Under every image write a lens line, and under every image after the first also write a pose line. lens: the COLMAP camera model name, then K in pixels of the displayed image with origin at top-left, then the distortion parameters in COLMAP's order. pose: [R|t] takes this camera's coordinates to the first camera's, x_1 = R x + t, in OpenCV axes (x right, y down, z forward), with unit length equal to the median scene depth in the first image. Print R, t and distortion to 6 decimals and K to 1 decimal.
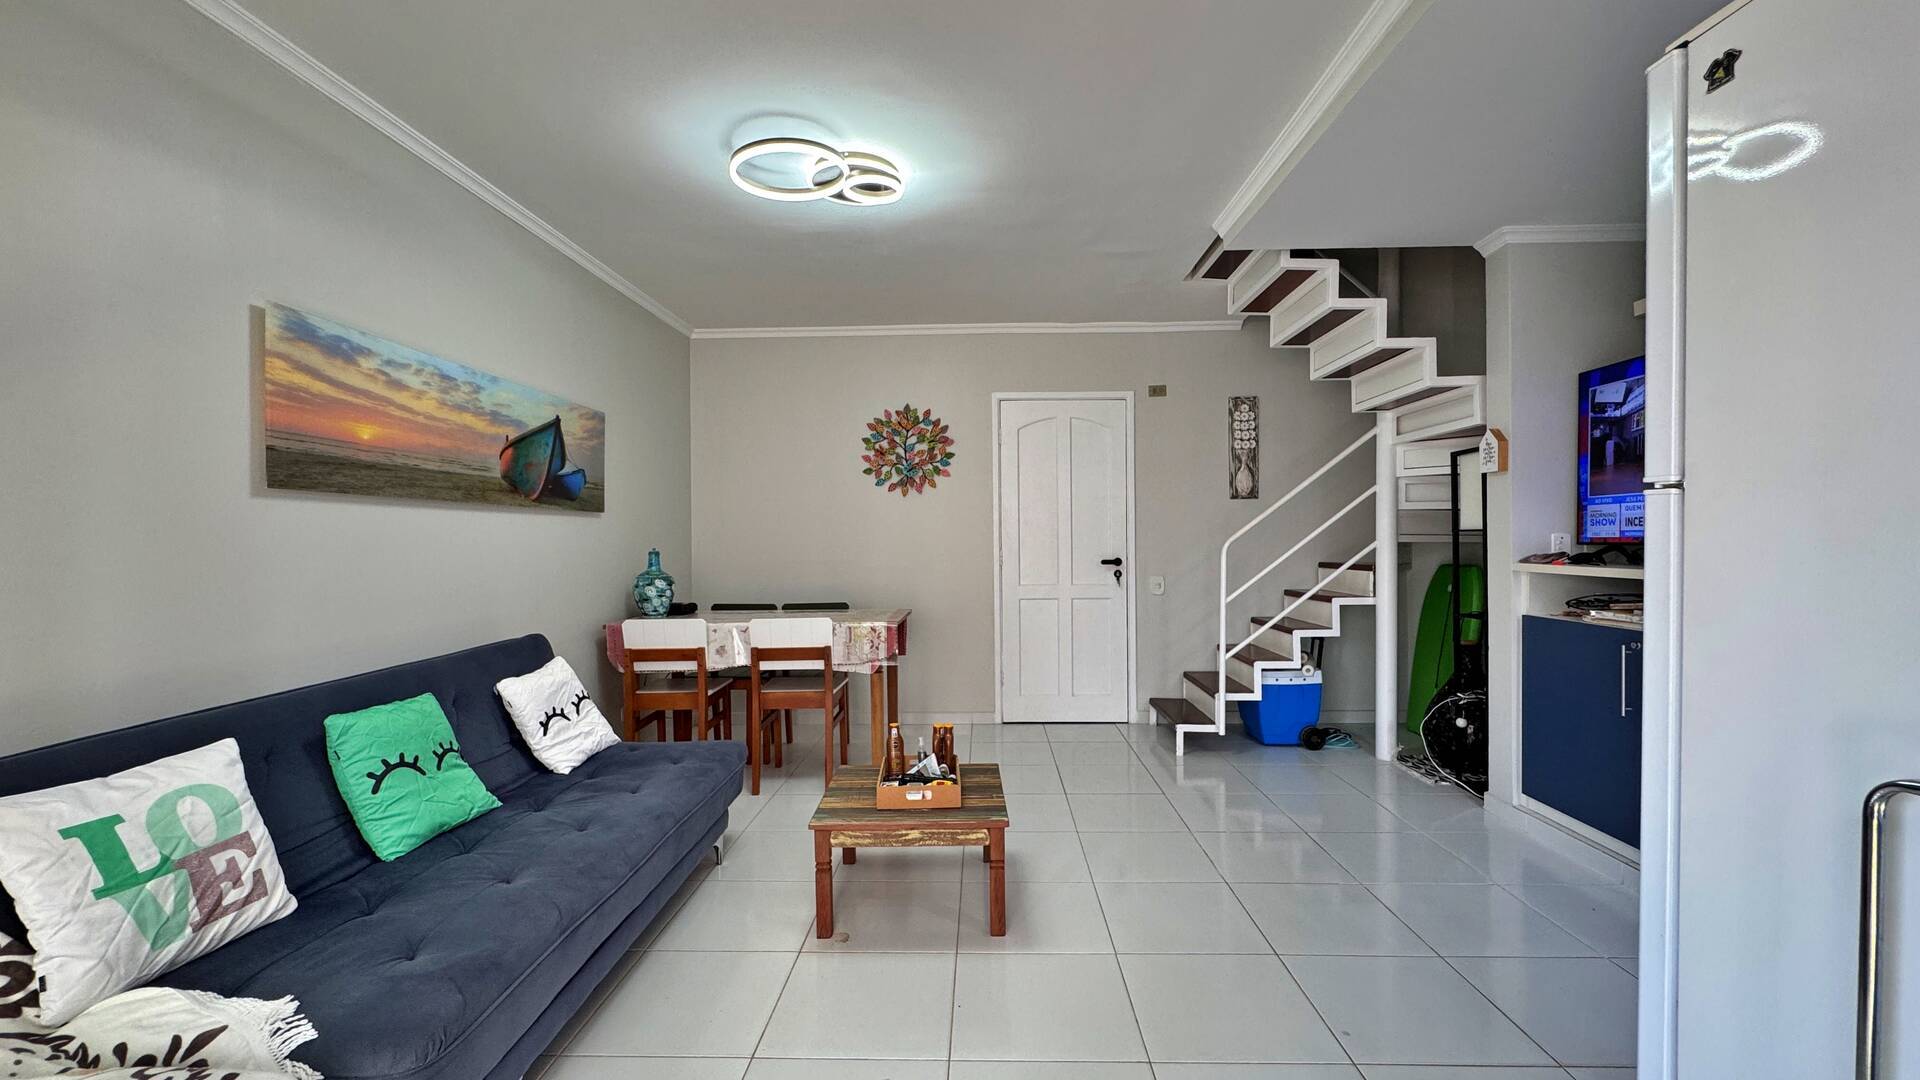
lens RADIAL K [[765.2, 0, 958.9], [0, 765.2, 540.7], [0, 0, 1]] dist [-0.001675, 0.000135]
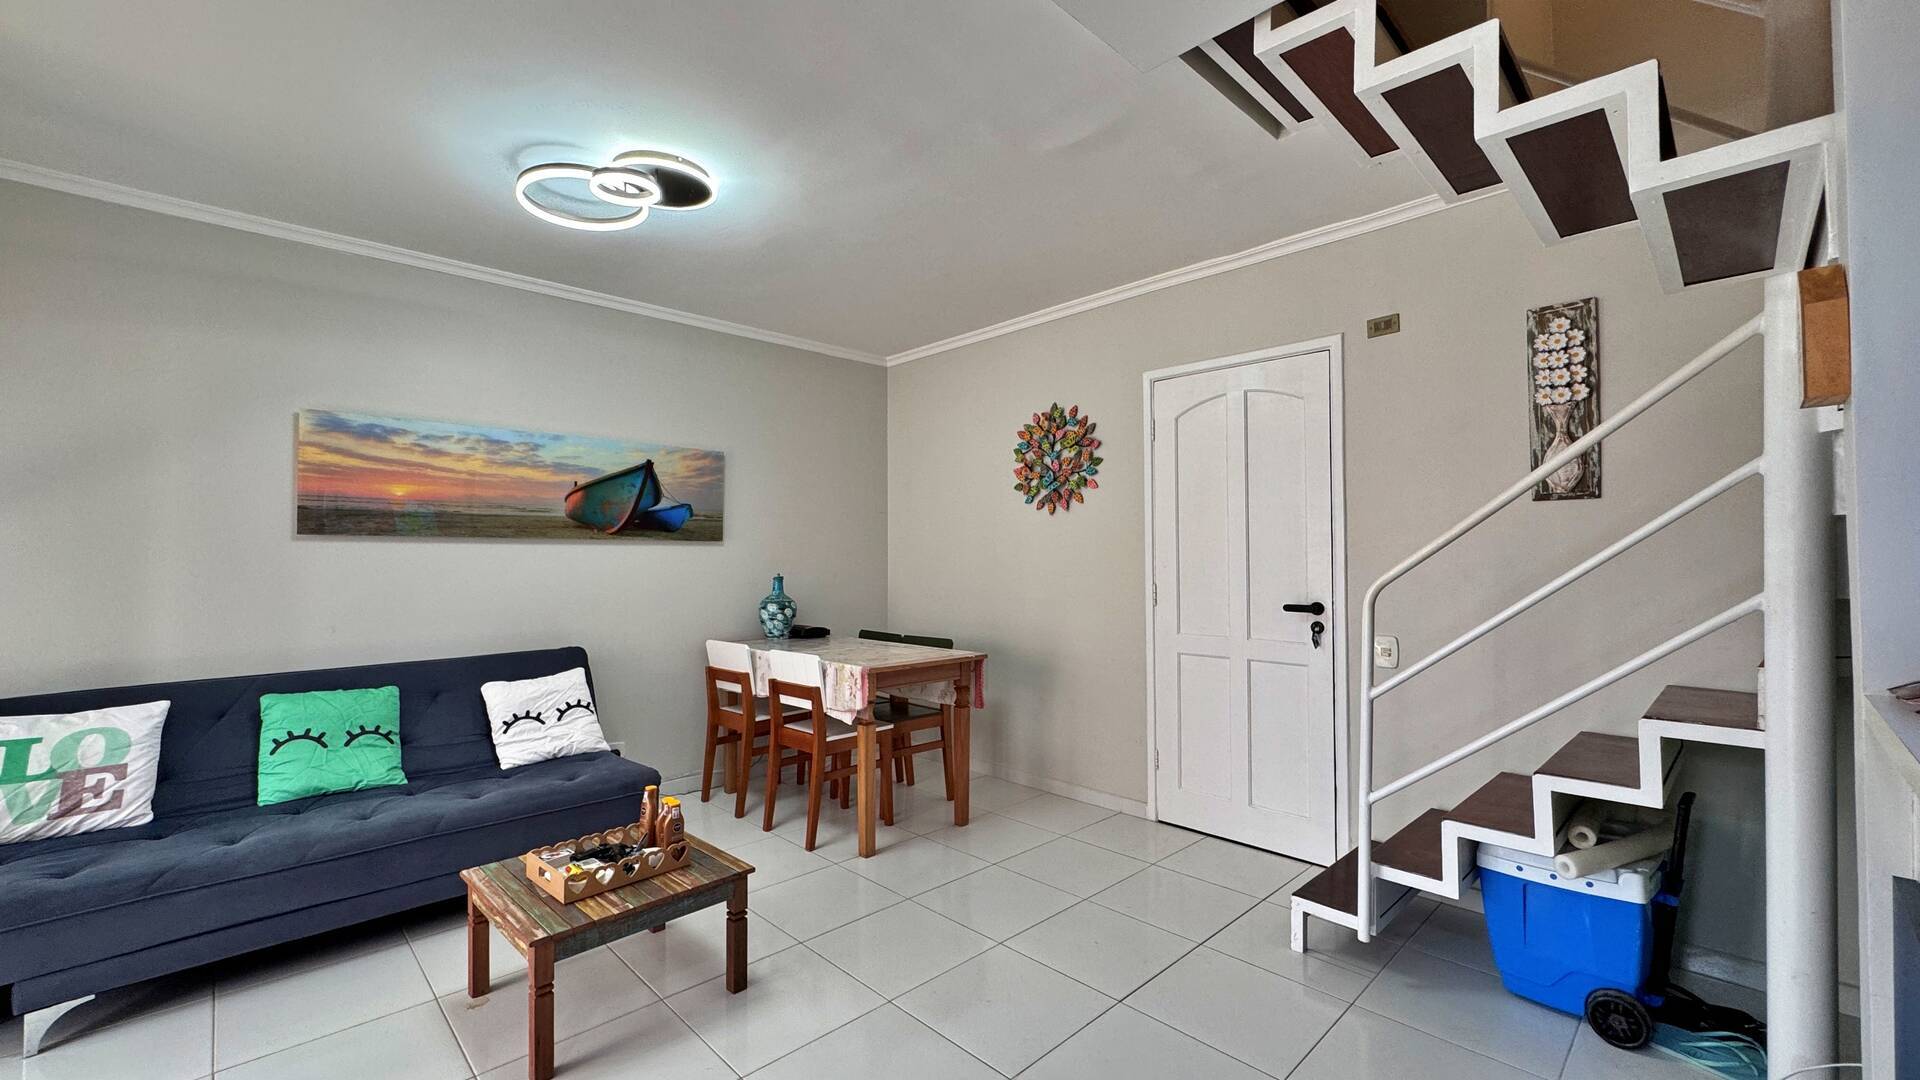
lens RADIAL K [[765.2, 0, 958.9], [0, 765.2, 540.7], [0, 0, 1]] dist [-0.001675, 0.000135]
pose [[0.719162, -0.008181, -0.694794, 0.586065], [-0.005306, 0.999837, -0.017265, -0.021208], [0.694822, 0.016104, 0.719002, 0.461200]]
